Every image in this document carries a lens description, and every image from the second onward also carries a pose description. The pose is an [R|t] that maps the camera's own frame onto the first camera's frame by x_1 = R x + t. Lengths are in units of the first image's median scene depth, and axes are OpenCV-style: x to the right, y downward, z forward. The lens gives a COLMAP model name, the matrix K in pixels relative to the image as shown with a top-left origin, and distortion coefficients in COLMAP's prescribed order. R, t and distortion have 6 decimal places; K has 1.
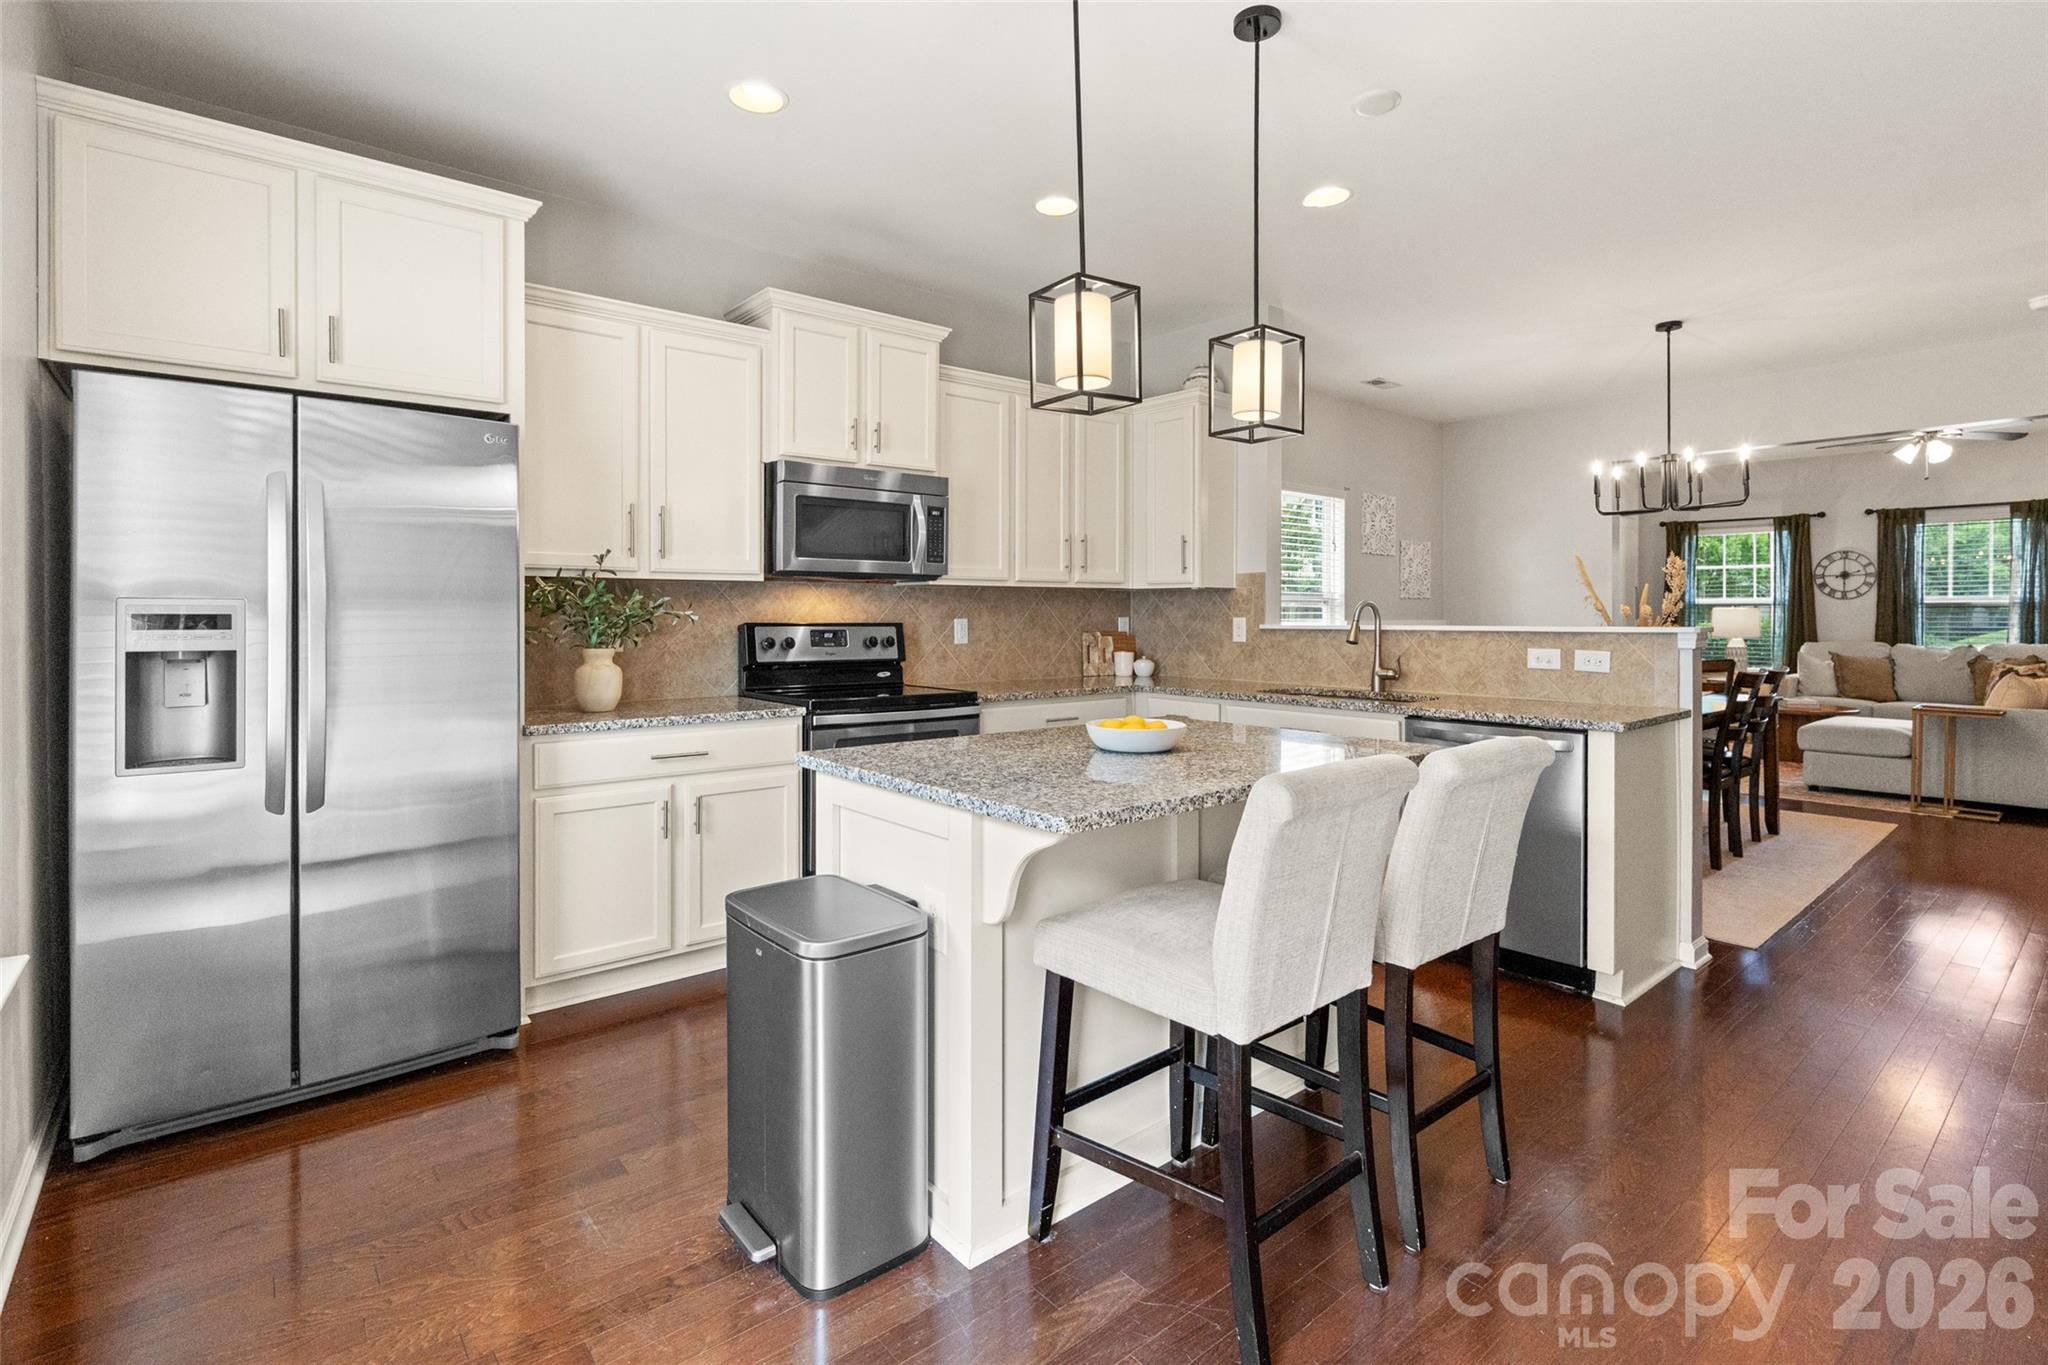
lens RADIAL K [[967.9, 0, 1024.8], [0, 967.9, 617.7], [0, 0, 1]] dist [-0.002843, -0.000920]
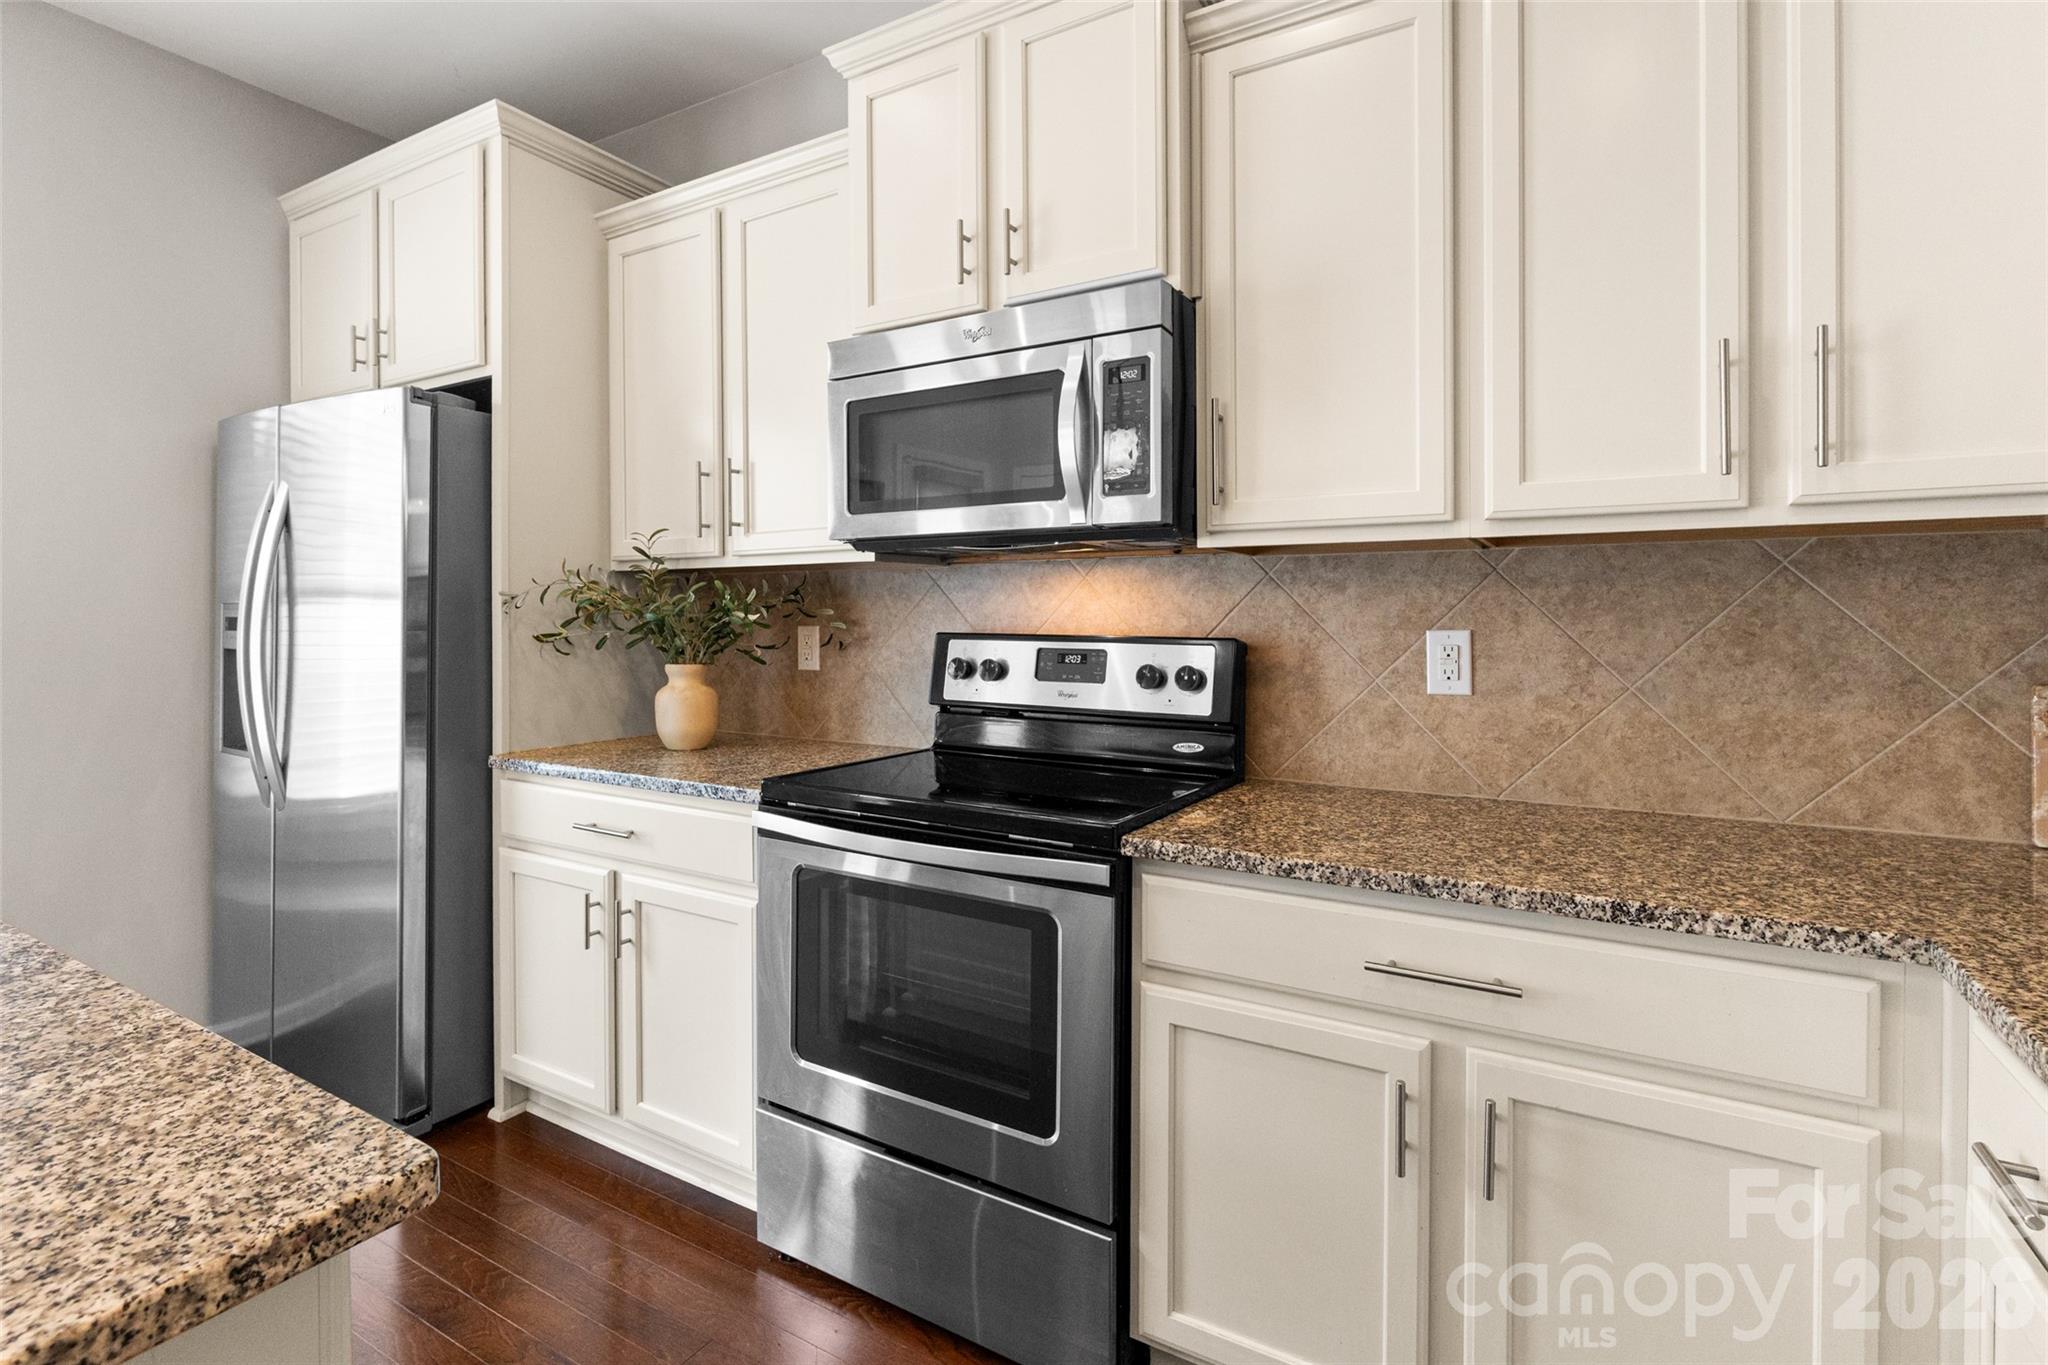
lens RADIAL K [[972.3, 0, 1015.4], [0, 972.3, 622.9], [0, 0, 1]] dist [-0.008287, 0.000632]
pose [[0.329925, 0.005450, -0.943991, 0.140599], [-0.003701, 0.999983, 0.004480, -0.001810], [0.944000, 0.002015, 0.329940, 0.402371]]
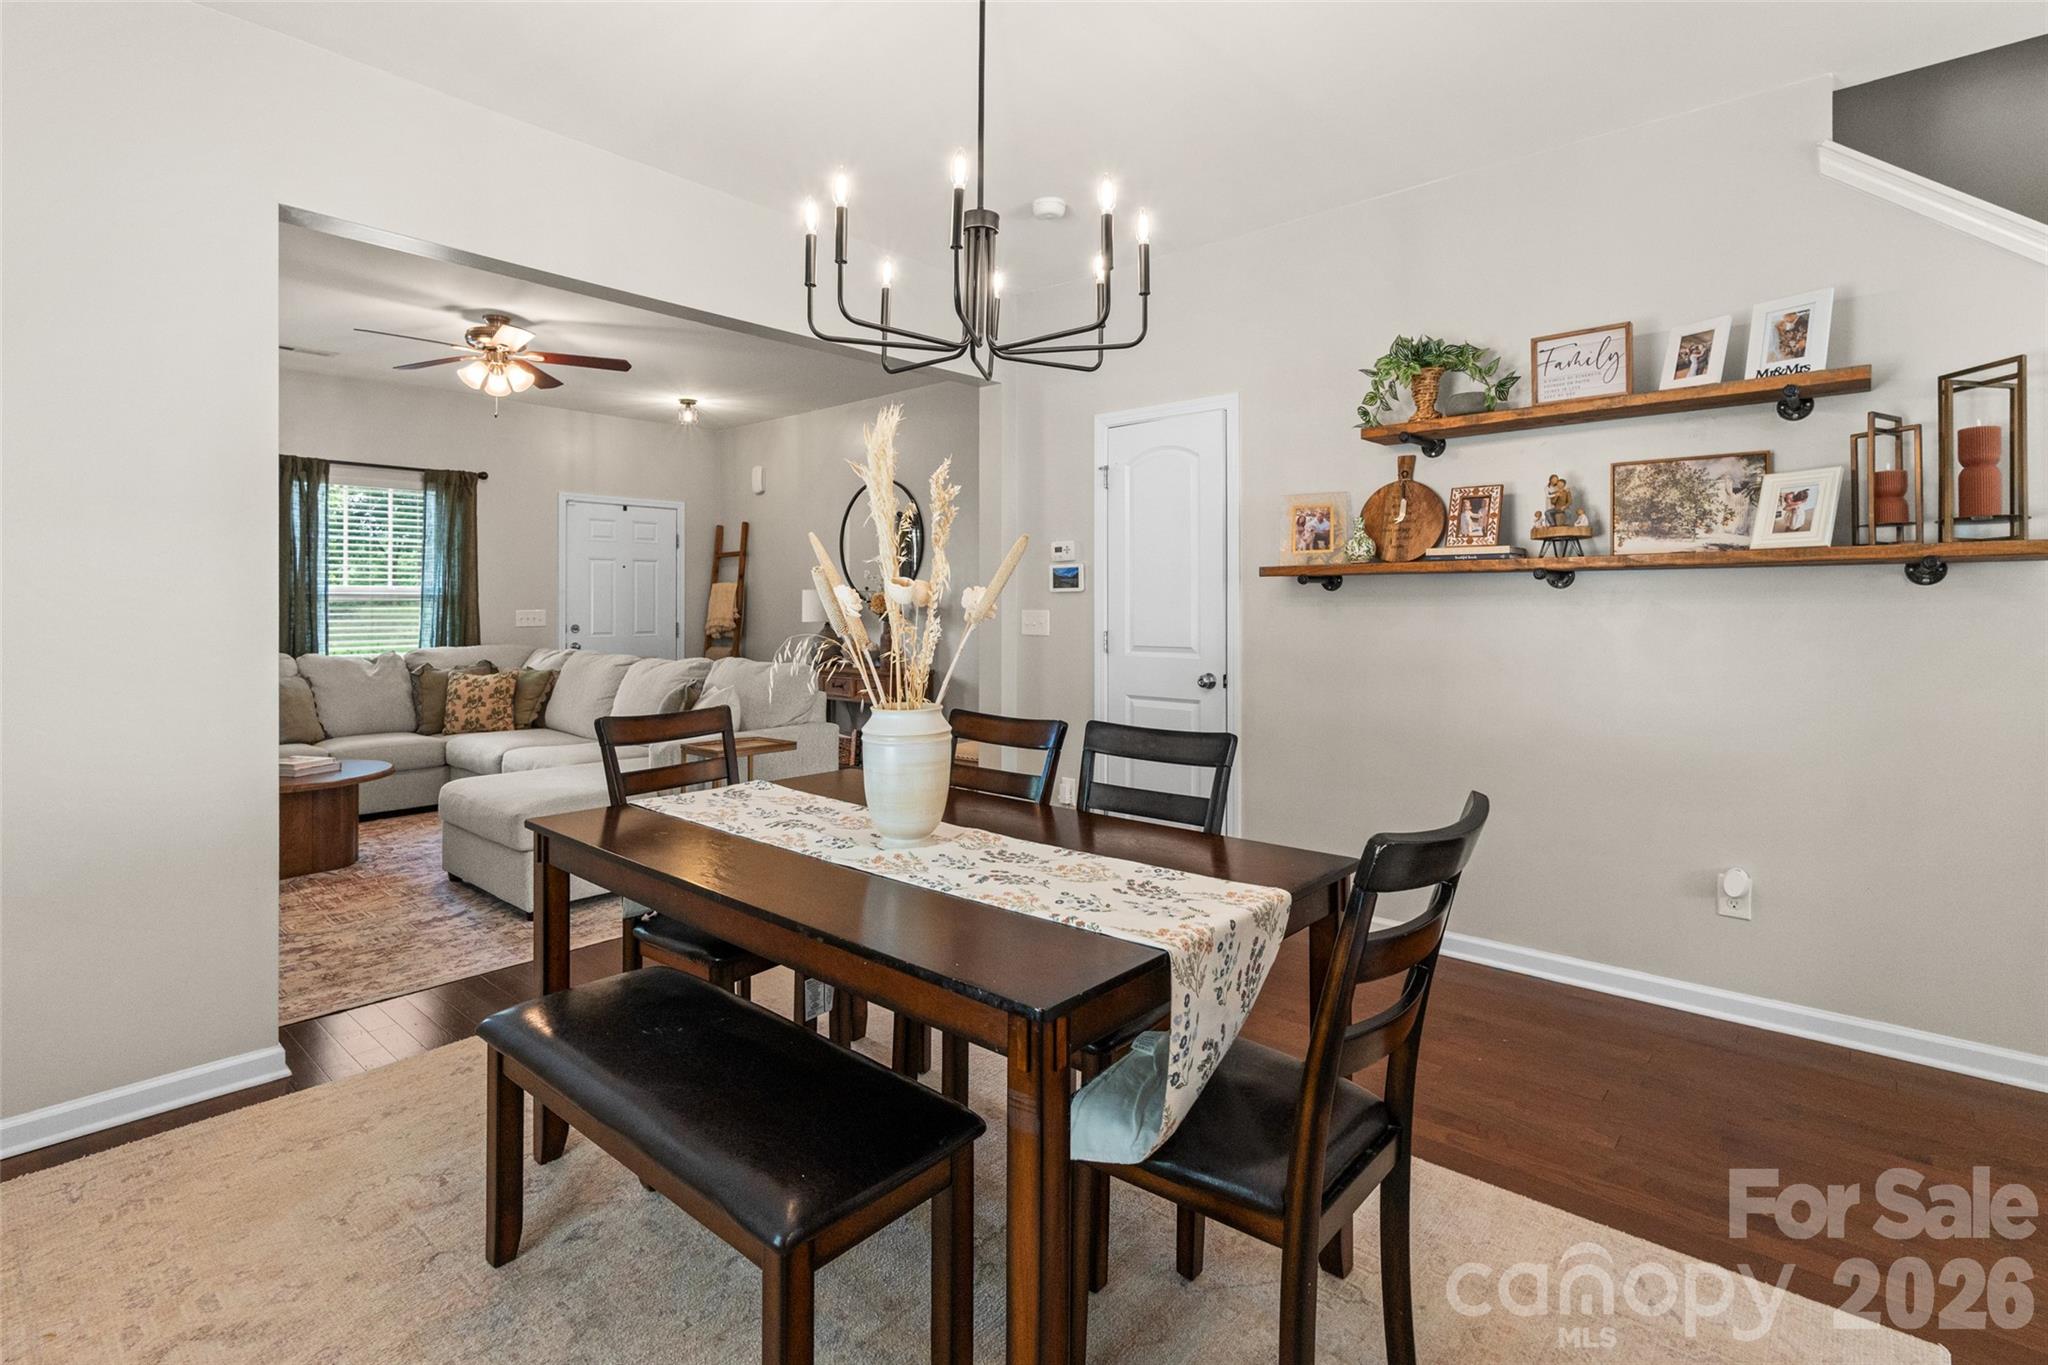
lens RADIAL K [[967.4, 0, 1023.1], [0, 967.4, 599.9], [0, 0, 1]] dist [-0.003405, -0.000267]
pose [[-0.156785, 0.007656, 0.987603, 0.164208], [0.006284, 0.999957, -0.006754, -0.003718], [-0.987613, 0.005147, -0.156827, 0.646214]]
